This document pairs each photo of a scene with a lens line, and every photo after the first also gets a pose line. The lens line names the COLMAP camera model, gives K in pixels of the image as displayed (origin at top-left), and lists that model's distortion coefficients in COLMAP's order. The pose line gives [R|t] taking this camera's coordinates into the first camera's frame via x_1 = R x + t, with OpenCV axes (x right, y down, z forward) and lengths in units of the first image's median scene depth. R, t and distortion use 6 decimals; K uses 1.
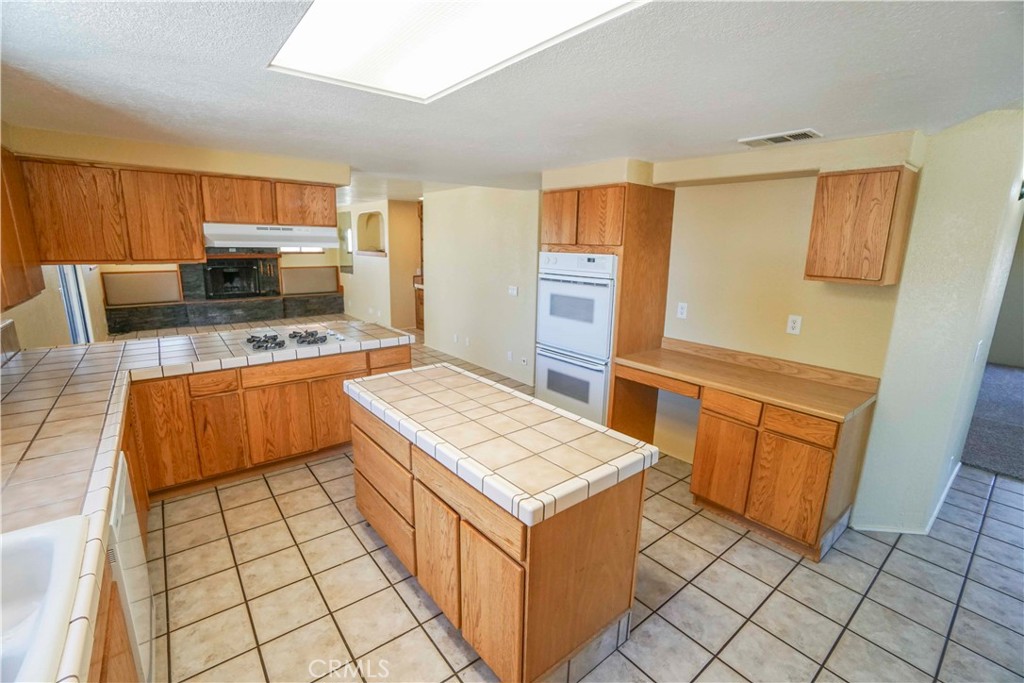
lens RADIAL K [[448.4, 0, 503.1], [0, 448.4, 341.8], [0, 0, 1]] dist [-0.054435, 0.015072]
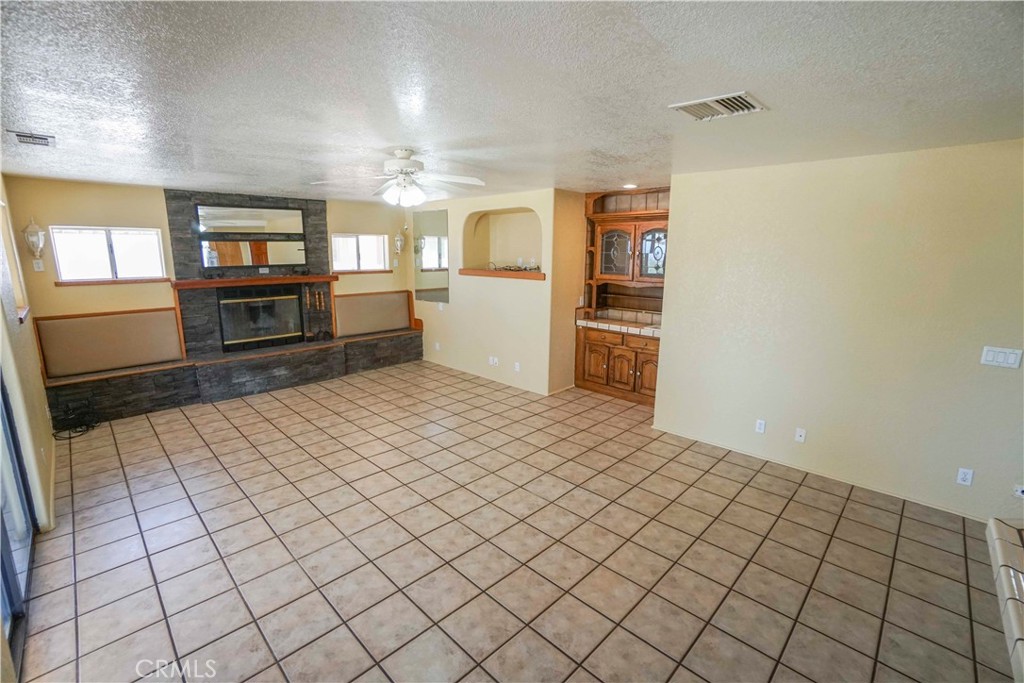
lens RADIAL K [[448.4, 0, 506.0], [0, 448.4, 346.7], [0, 0, 1]] dist [-0.054435, 0.015072]
pose [[0.989105, -0.040675, 0.141484, -0.386933], [0.042239, 0.999075, -0.008068, -0.086369], [-0.141025, 0.013957, 0.989908, 0.355927]]
